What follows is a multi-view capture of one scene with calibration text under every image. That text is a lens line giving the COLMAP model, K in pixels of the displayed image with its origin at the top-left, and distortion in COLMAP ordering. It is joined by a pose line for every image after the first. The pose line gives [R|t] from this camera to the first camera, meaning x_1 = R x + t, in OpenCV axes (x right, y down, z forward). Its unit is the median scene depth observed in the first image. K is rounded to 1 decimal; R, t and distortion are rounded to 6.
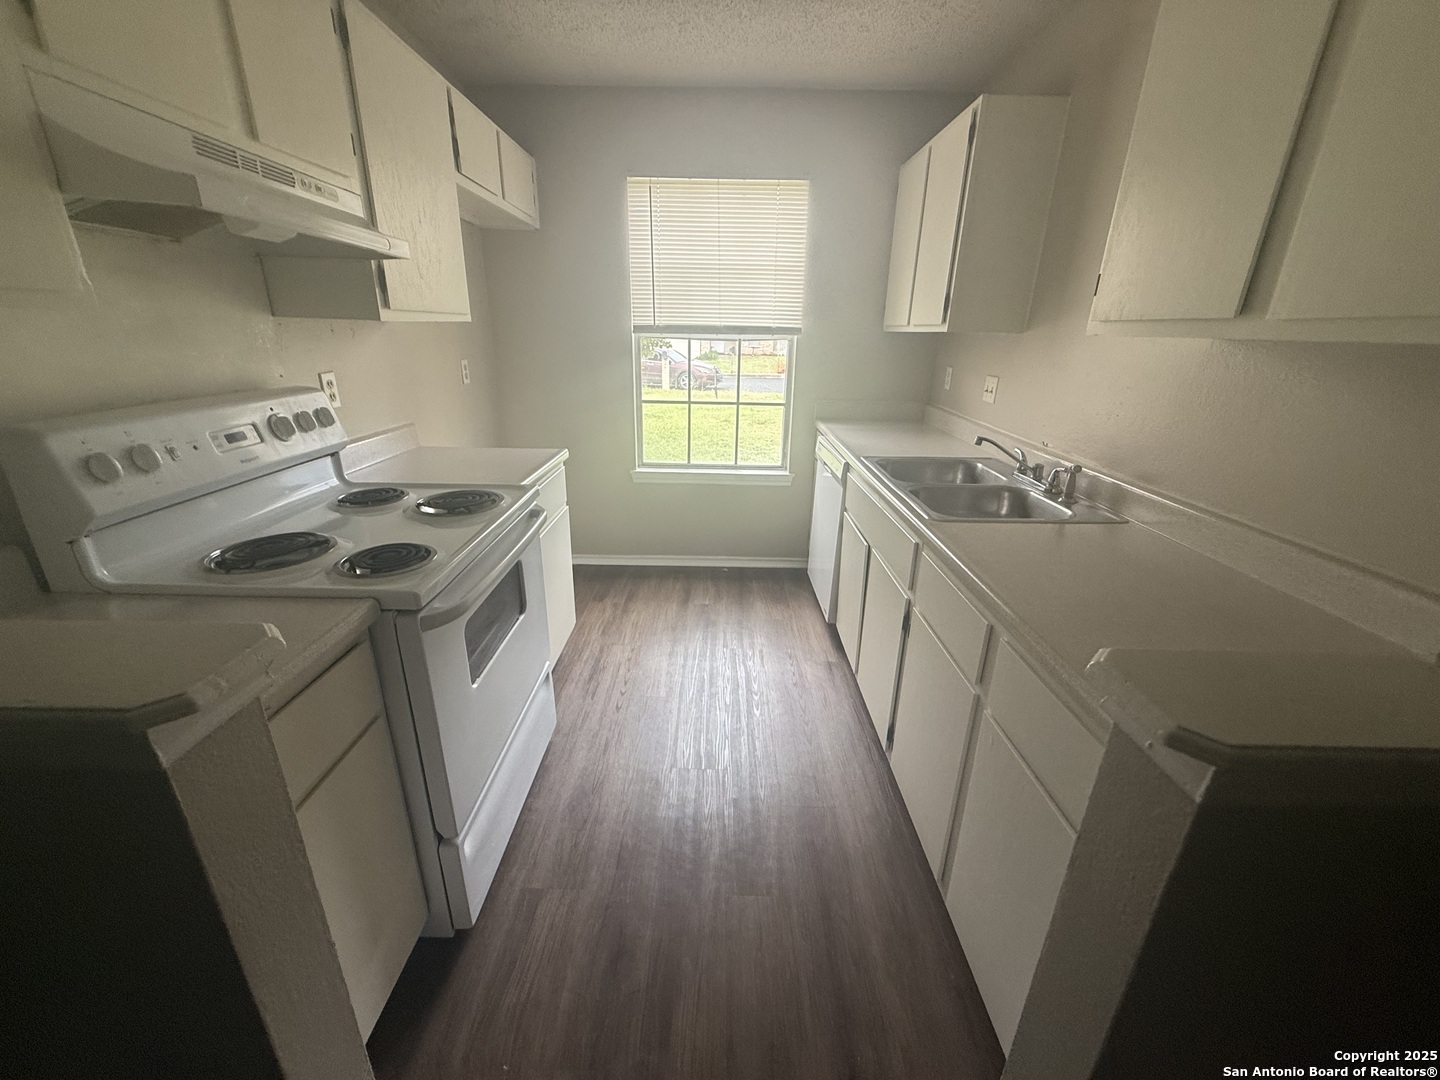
lens RADIAL K [[573.2, 0, 716.5], [0, 573.2, 539.6], [0, 0, 1]] dist [0.000839, -0.000639]
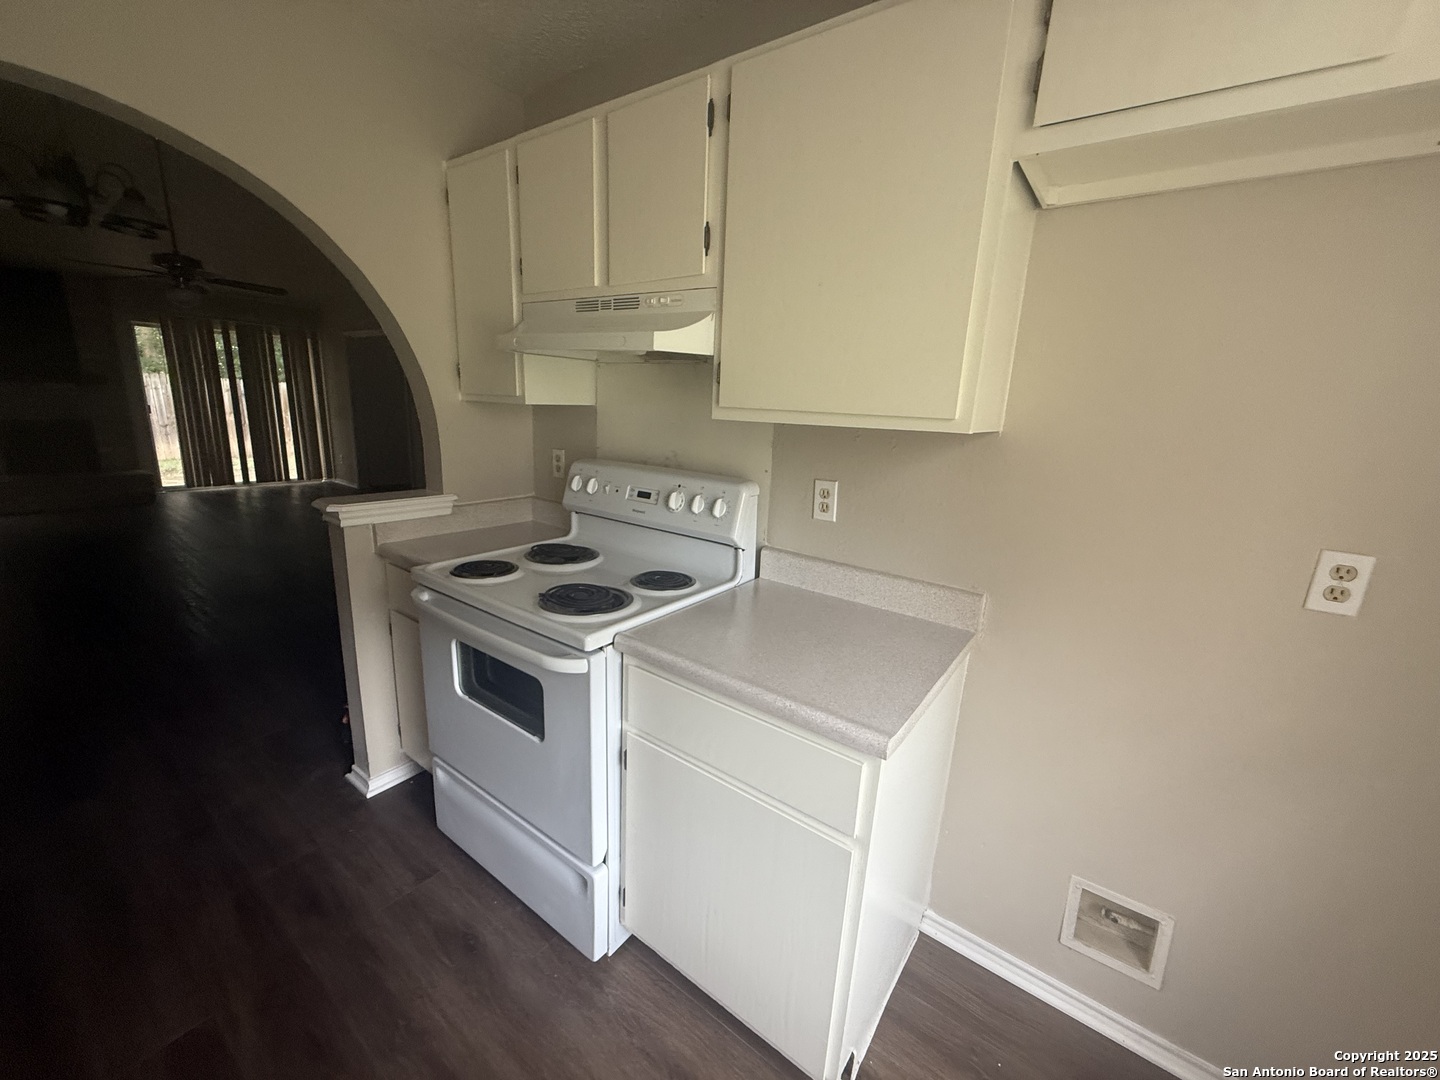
lens RADIAL K [[573.2, 0, 716.5], [0, 573.2, 539.6], [0, 0, 1]] dist [0.000839, -0.000639]
pose [[-0.589906, 0.143101, -0.794691, 0.134410], [-0.331747, 0.854322, 0.400097, -0.527803], [0.736176, 0.499656, -0.456497, 1.370381]]
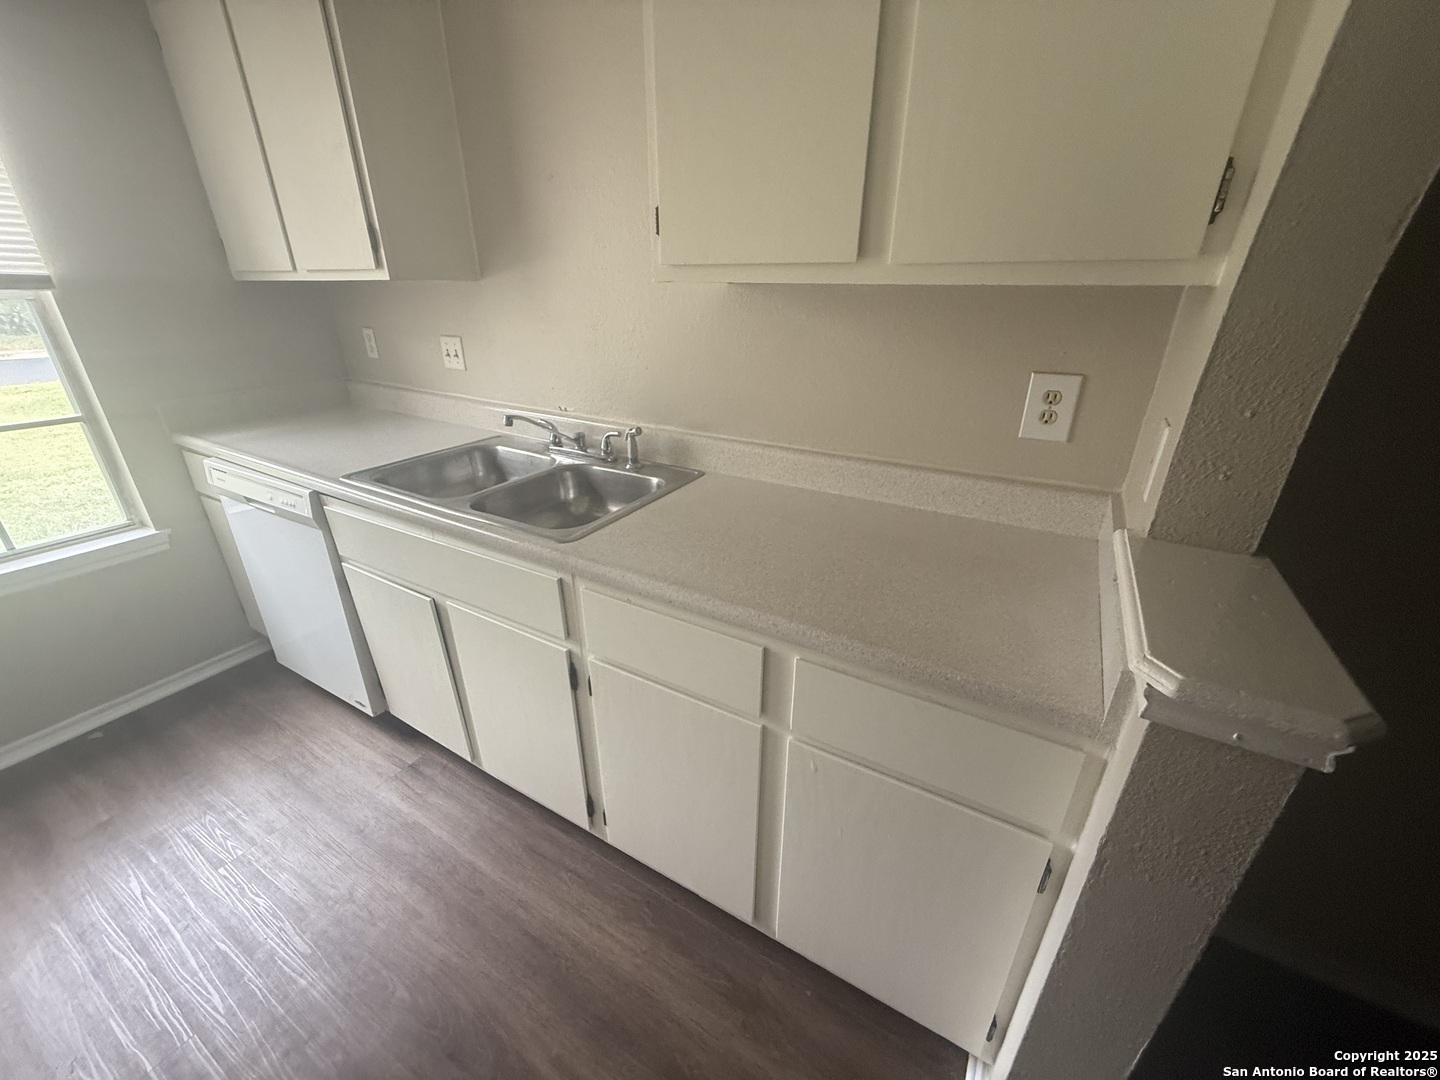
lens RADIAL K [[572.8, 0, 716.7], [0, 572.8, 540.0], [0, 0, 1]] dist [-0.000209, 0.000179]
pose [[0.502209, -0.366270, 0.783347, -0.092976], [0.302340, 0.923069, 0.237768, -0.138223], [-0.810171, 0.117428, 0.574312, 0.375004]]
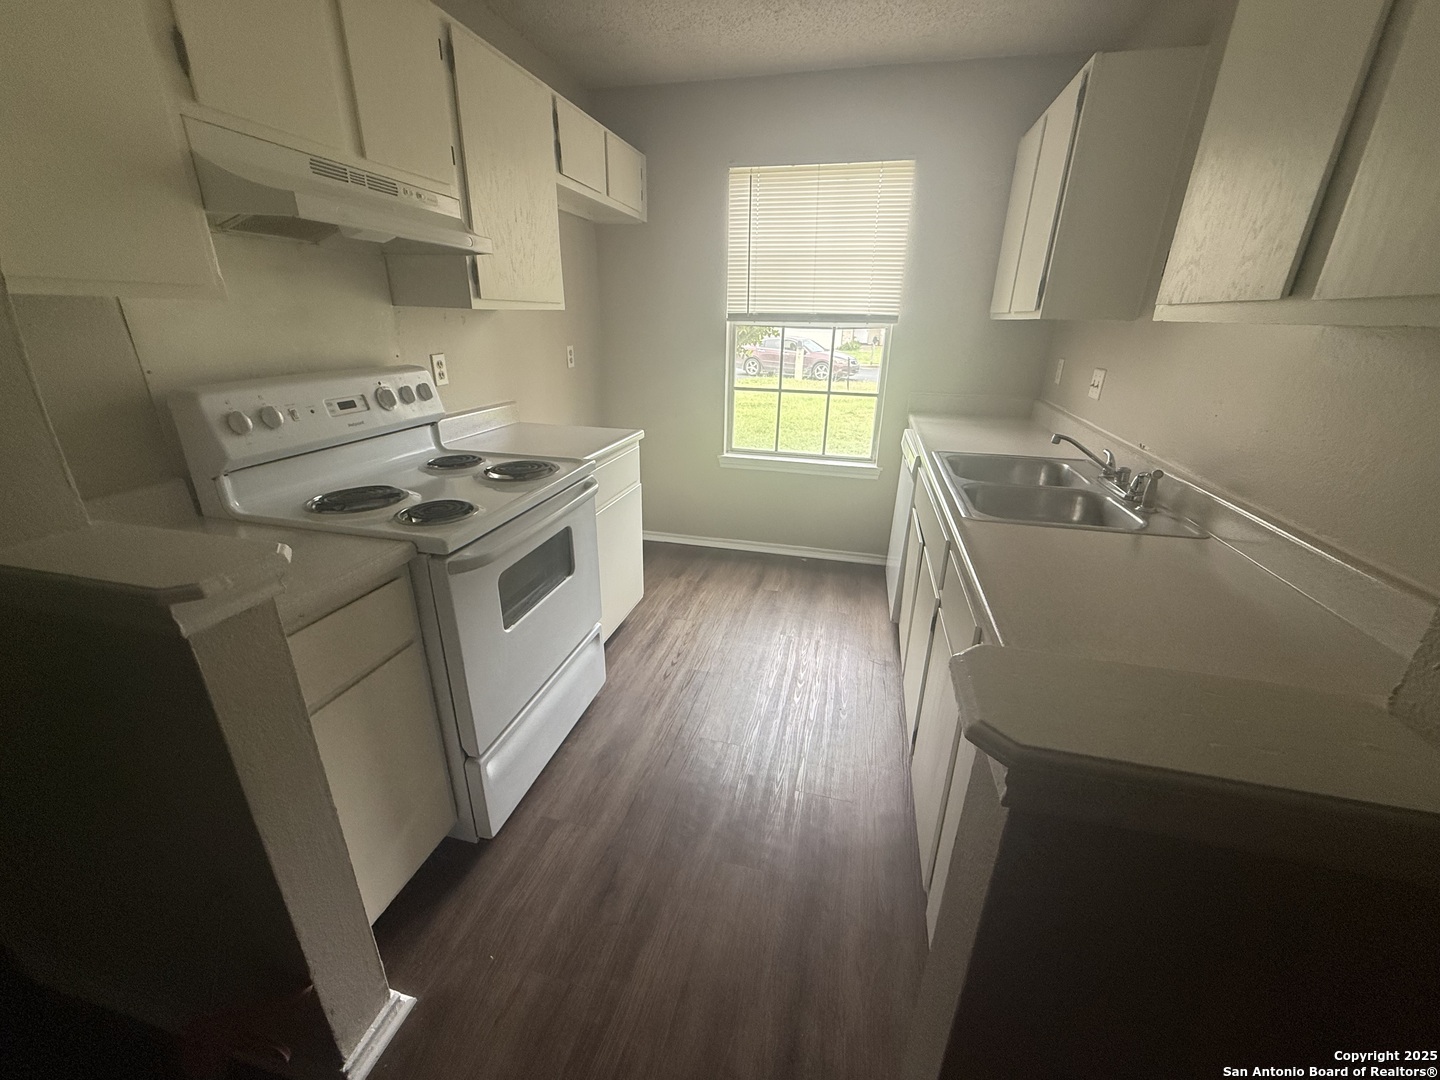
lens RADIAL K [[572.8, 0, 716.7], [0, 572.8, 540.0], [0, 0, 1]] dist [-0.000209, 0.000179]
pose [[0.971636, 0.084839, -0.220738, 0.167035], [-0.081102, 0.996368, 0.025954, 0.009704], [0.222138, -0.007316, 0.974988, -0.013010]]
